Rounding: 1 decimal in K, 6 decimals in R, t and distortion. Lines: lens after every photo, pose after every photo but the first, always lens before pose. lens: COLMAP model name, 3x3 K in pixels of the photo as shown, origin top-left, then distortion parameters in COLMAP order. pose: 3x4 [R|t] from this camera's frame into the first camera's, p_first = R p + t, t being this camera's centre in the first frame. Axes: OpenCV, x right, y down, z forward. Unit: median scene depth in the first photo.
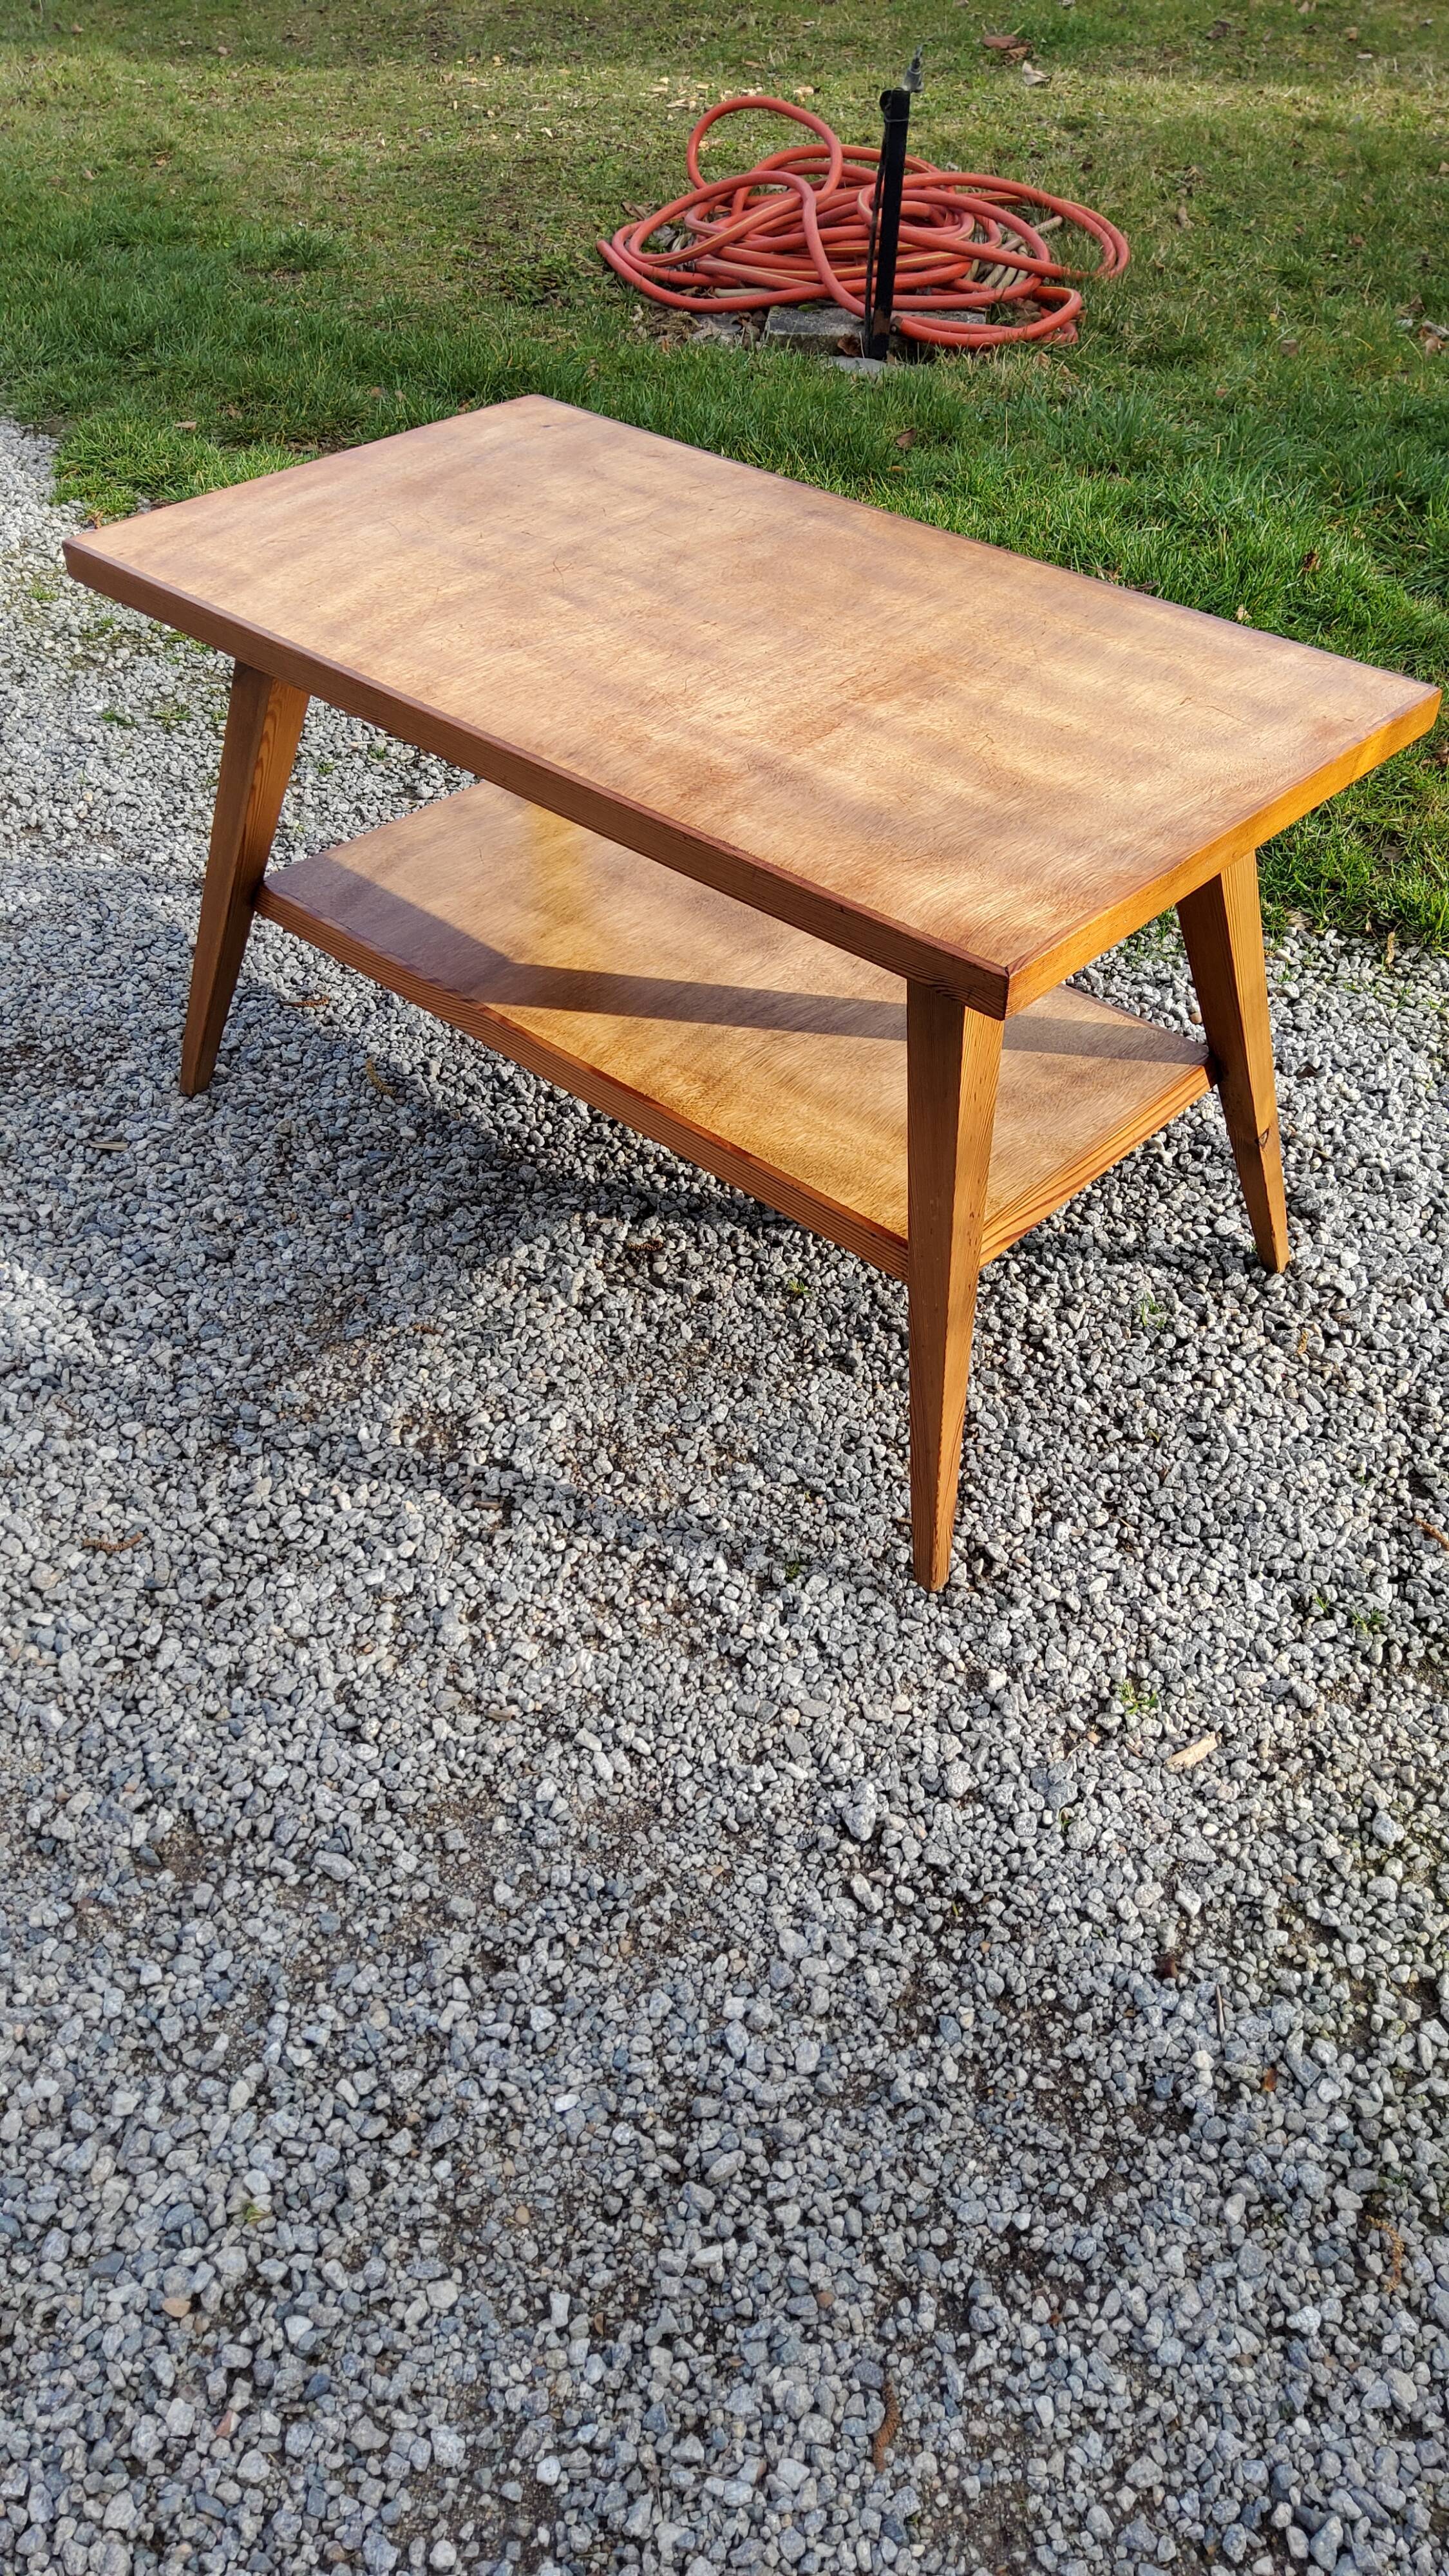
lens RADIAL K [[1972.8, 0, 707.5], [0, 1972.8, 1254.2], [0, 0, 1]] dist [0.077424, -0.142770]
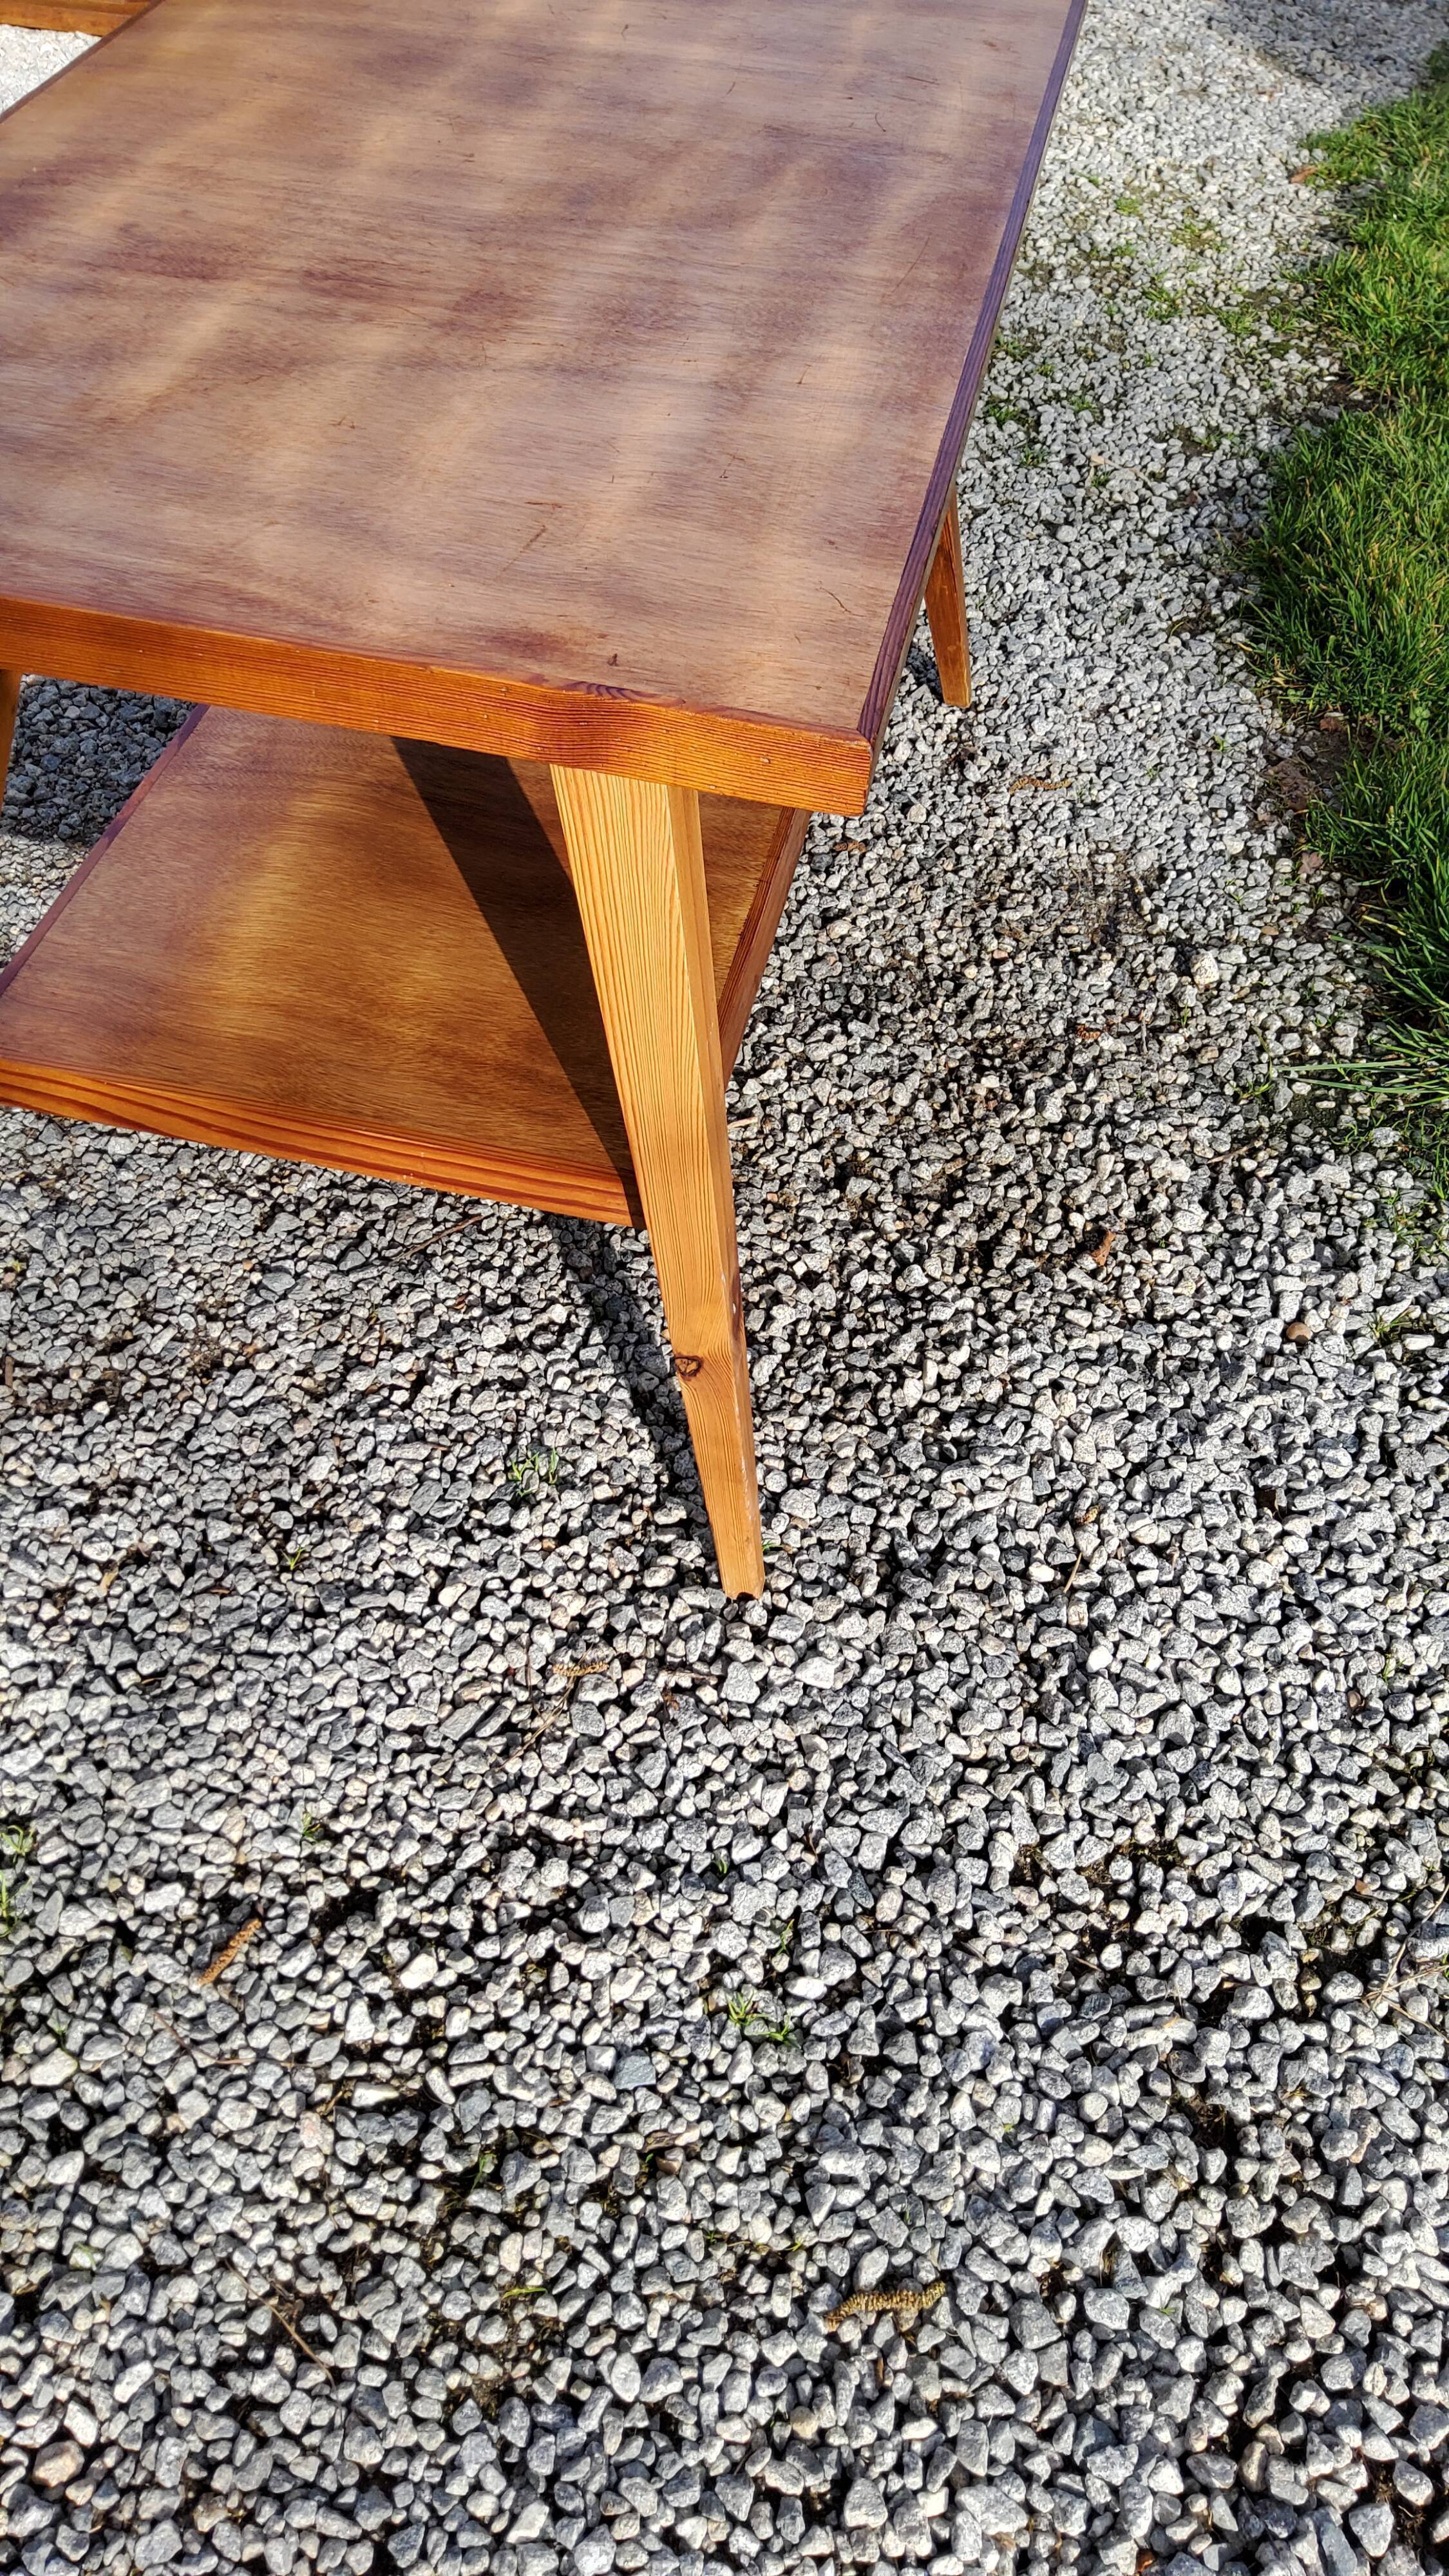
lens RADIAL K [[1972.8, 0, 771.4], [0, 1972.8, 1247.2], [0, 0, 1]] dist [0.077424, -0.142770]
pose [[0.521582, 0.646881, -0.556325, 0.626452], [-0.596983, 0.742544, 0.303710, -0.293206], [0.609560, 0.173707, 0.773475, 0.568102]]
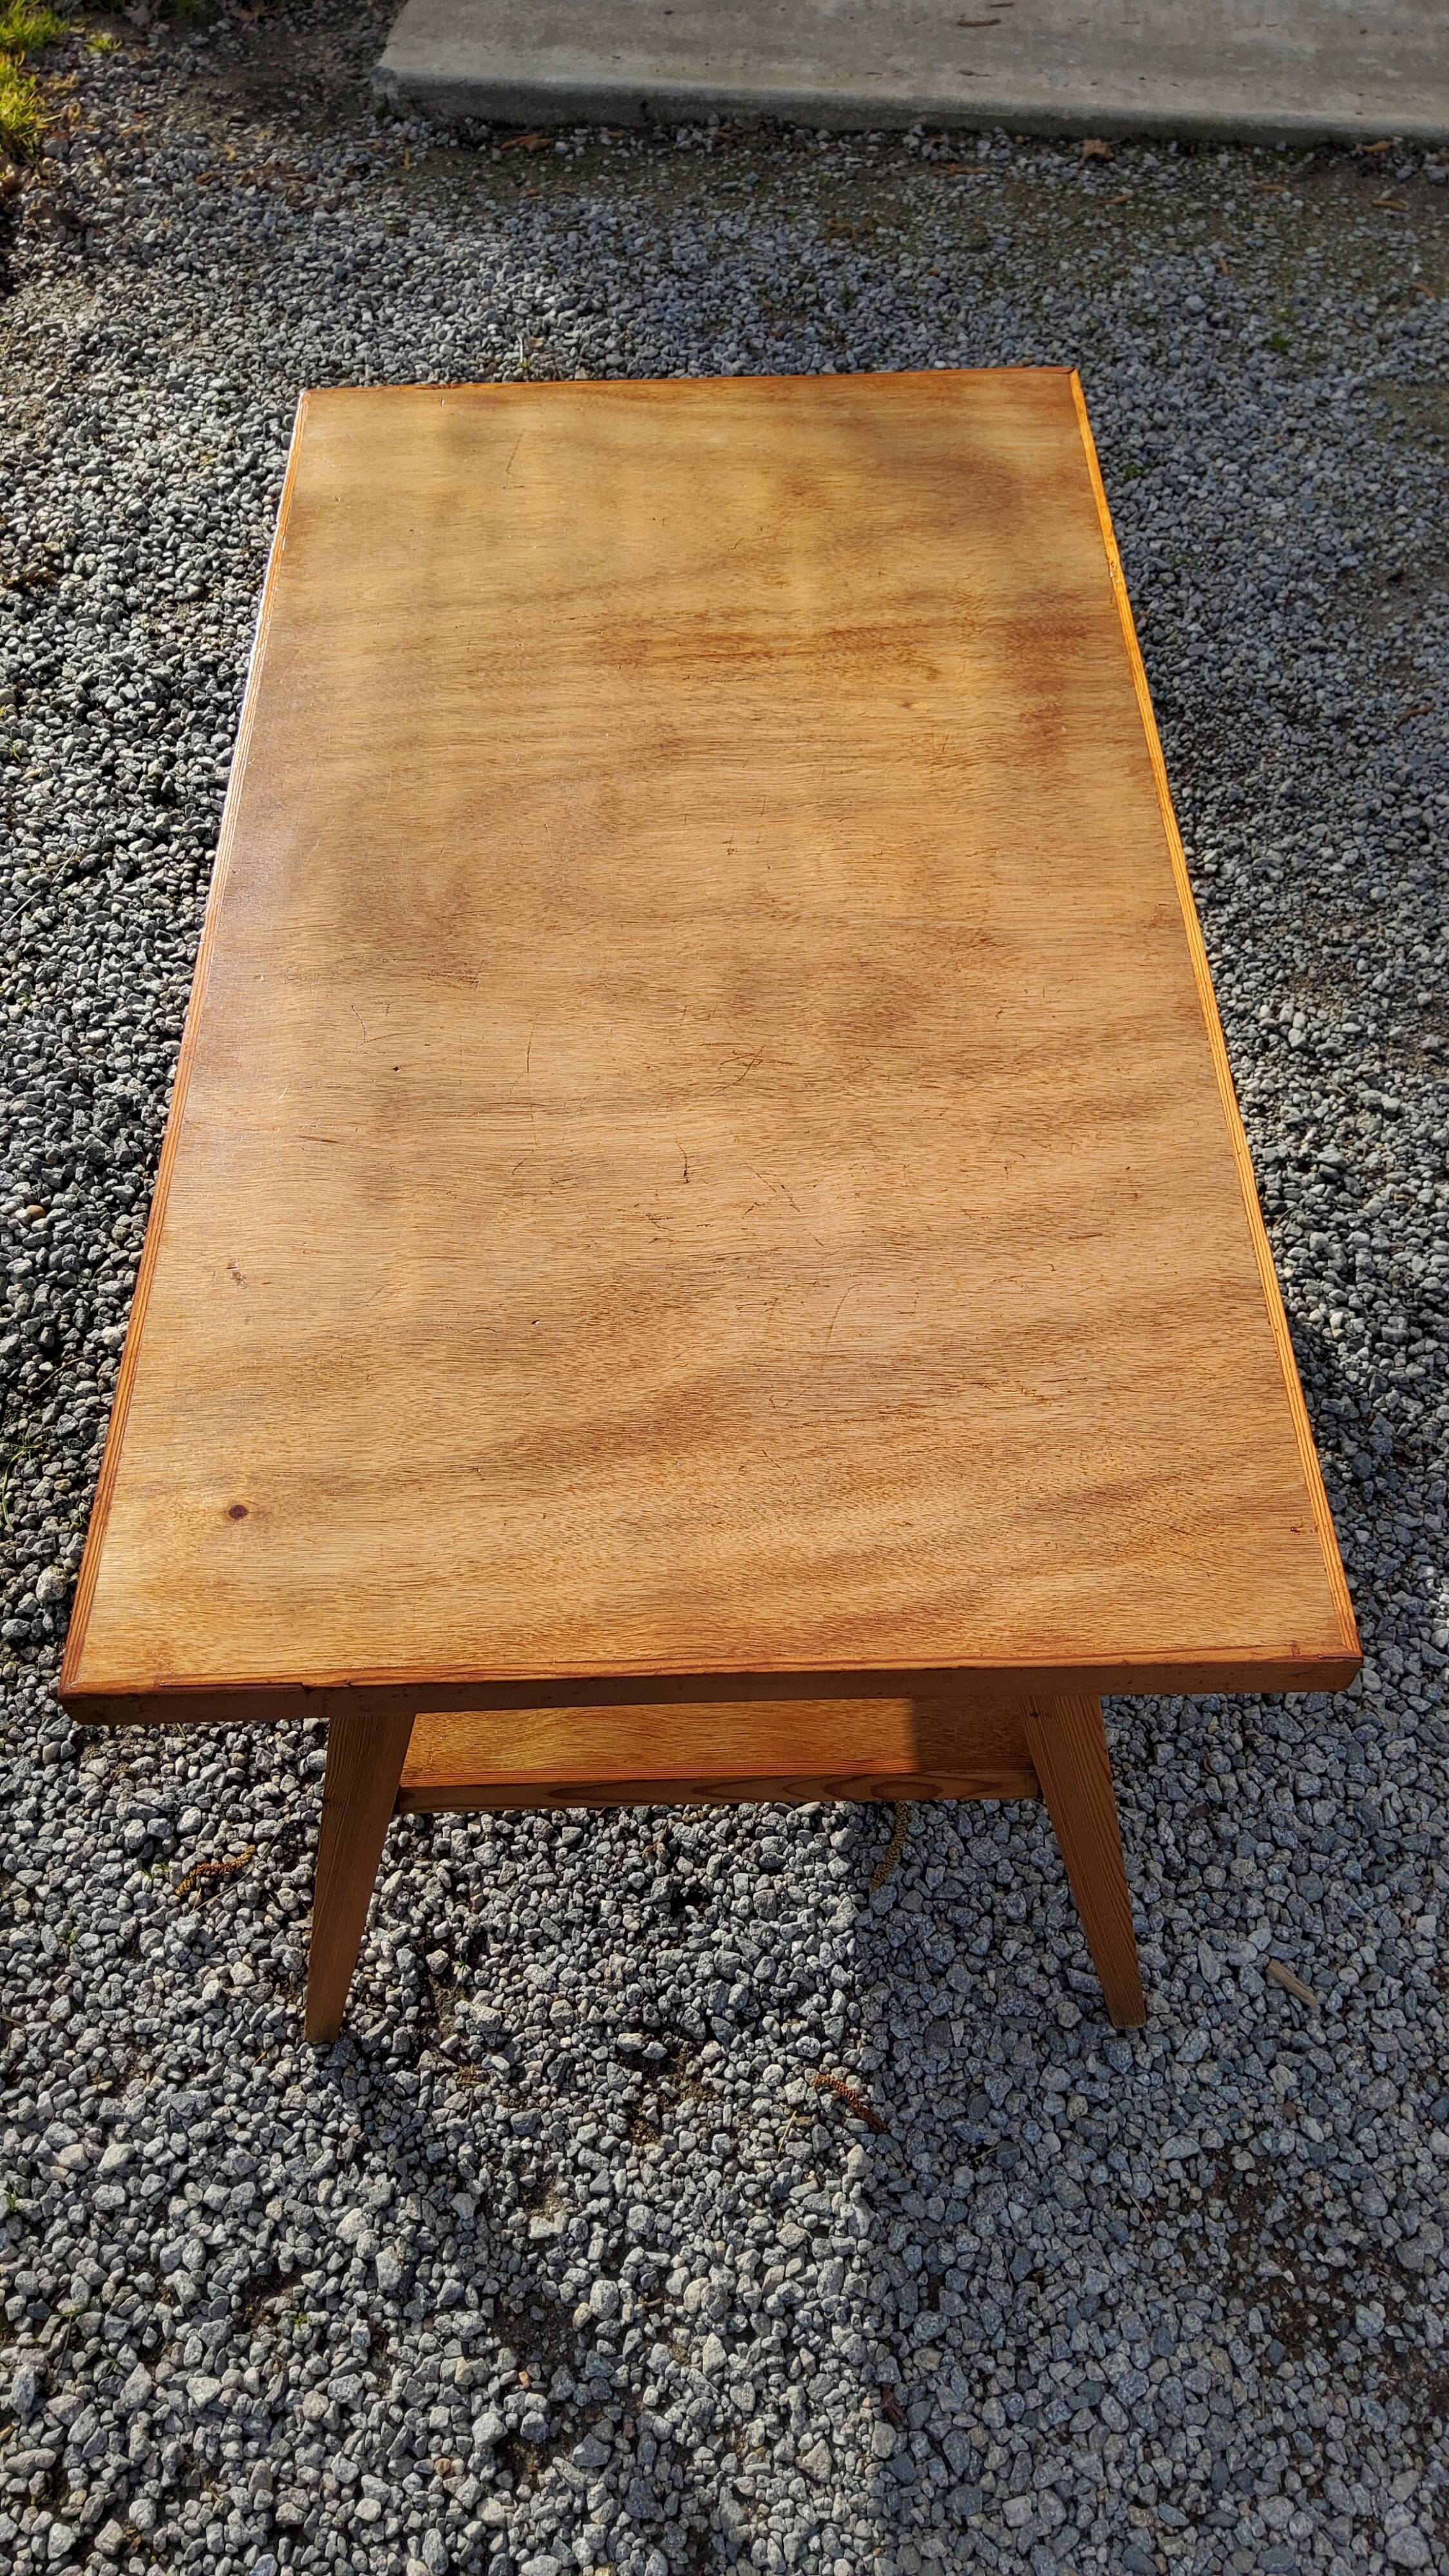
lens RADIAL K [[1972.8, 0, 719.8], [0, 1972.8, 1275.4], [0, 0, 1]] dist [0.077424, -0.142770]
pose [[-0.691503, -0.592413, 0.413365, -0.360390], [0.471886, 0.062813, 0.879419, -0.883025], [-0.546944, 0.803182, 0.236116, 0.897098]]
